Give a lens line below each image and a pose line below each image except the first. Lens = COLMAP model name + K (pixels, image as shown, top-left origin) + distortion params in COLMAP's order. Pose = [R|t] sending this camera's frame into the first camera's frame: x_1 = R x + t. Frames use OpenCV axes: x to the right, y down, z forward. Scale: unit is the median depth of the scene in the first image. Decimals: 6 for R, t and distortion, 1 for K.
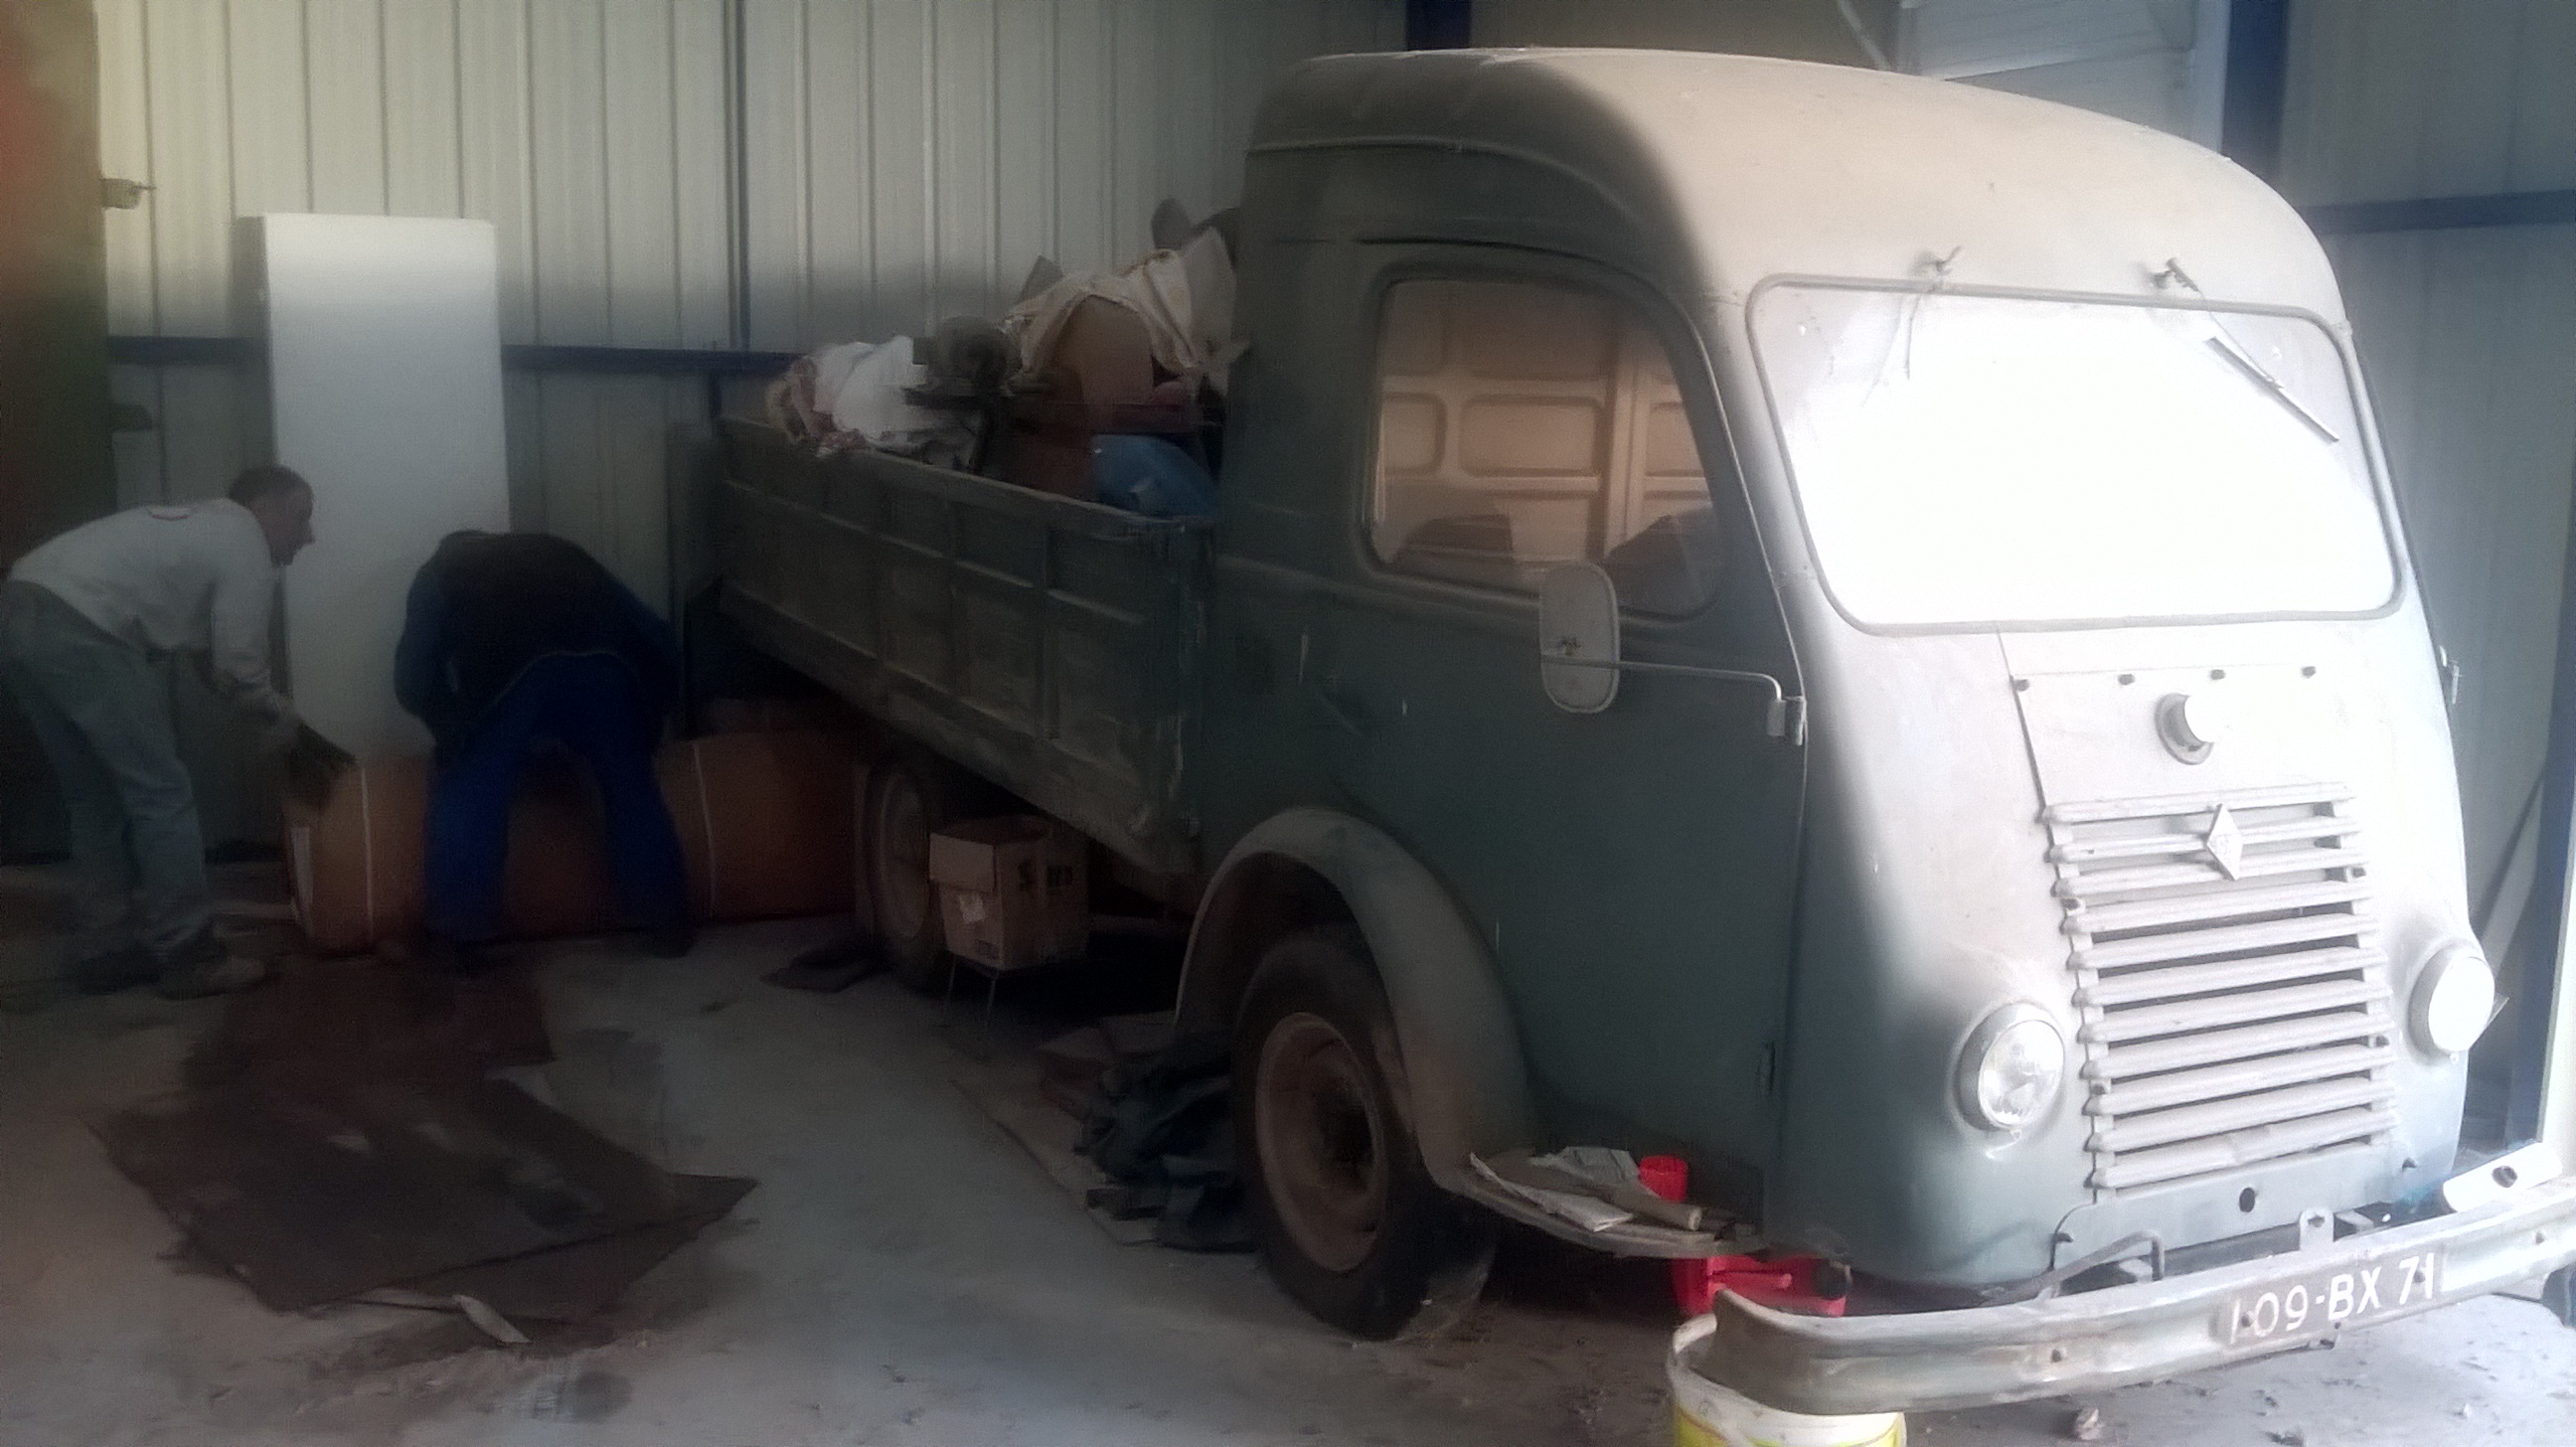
lens RADIAL K [[2173.2, 0, 1288.0], [0, 2173.2, 723.5], [0, 0, 1]] dist [0.071251, -0.241475]
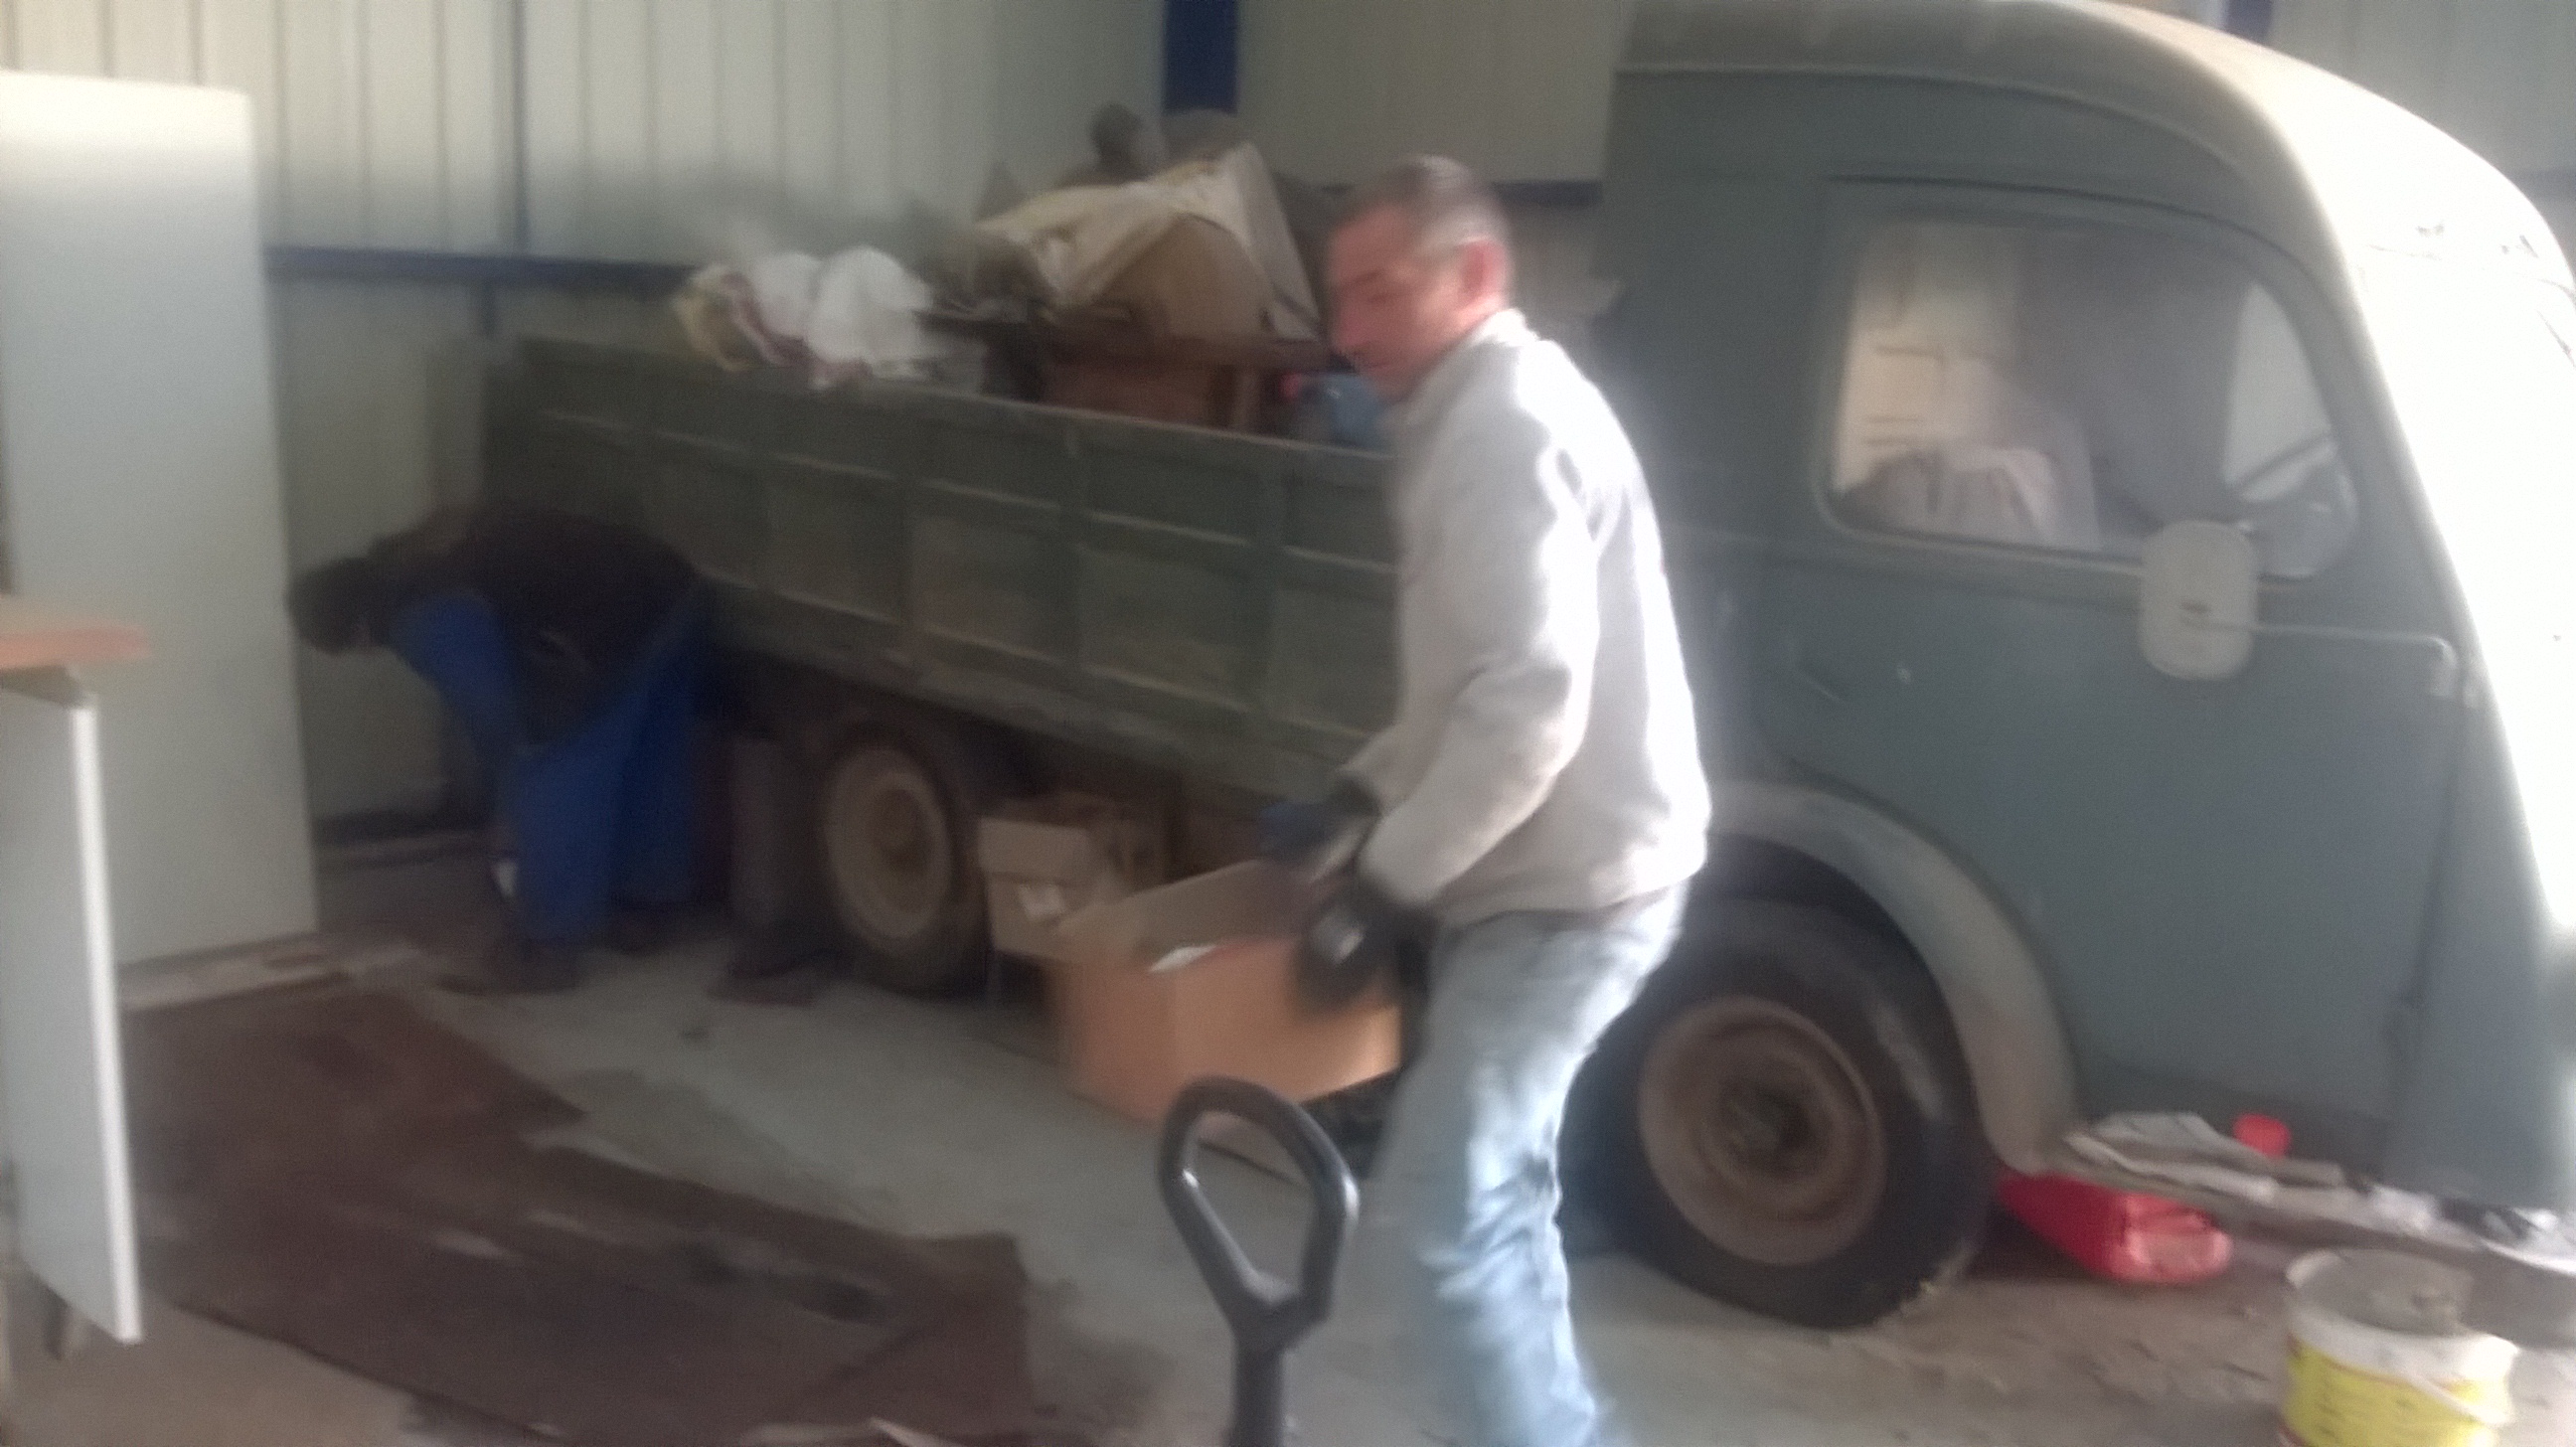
lens RADIAL K [[2240.8, 0, 1288.0], [0, 2240.8, 723.5], [0, 0, 1]] dist [-0.004187, -0.004938]
pose [[0.946970, -0.042107, 0.318552, -0.335329], [0.030171, 0.998649, 0.042311, -0.023160], [-0.319903, -0.030457, 0.946961, 0.102959]]
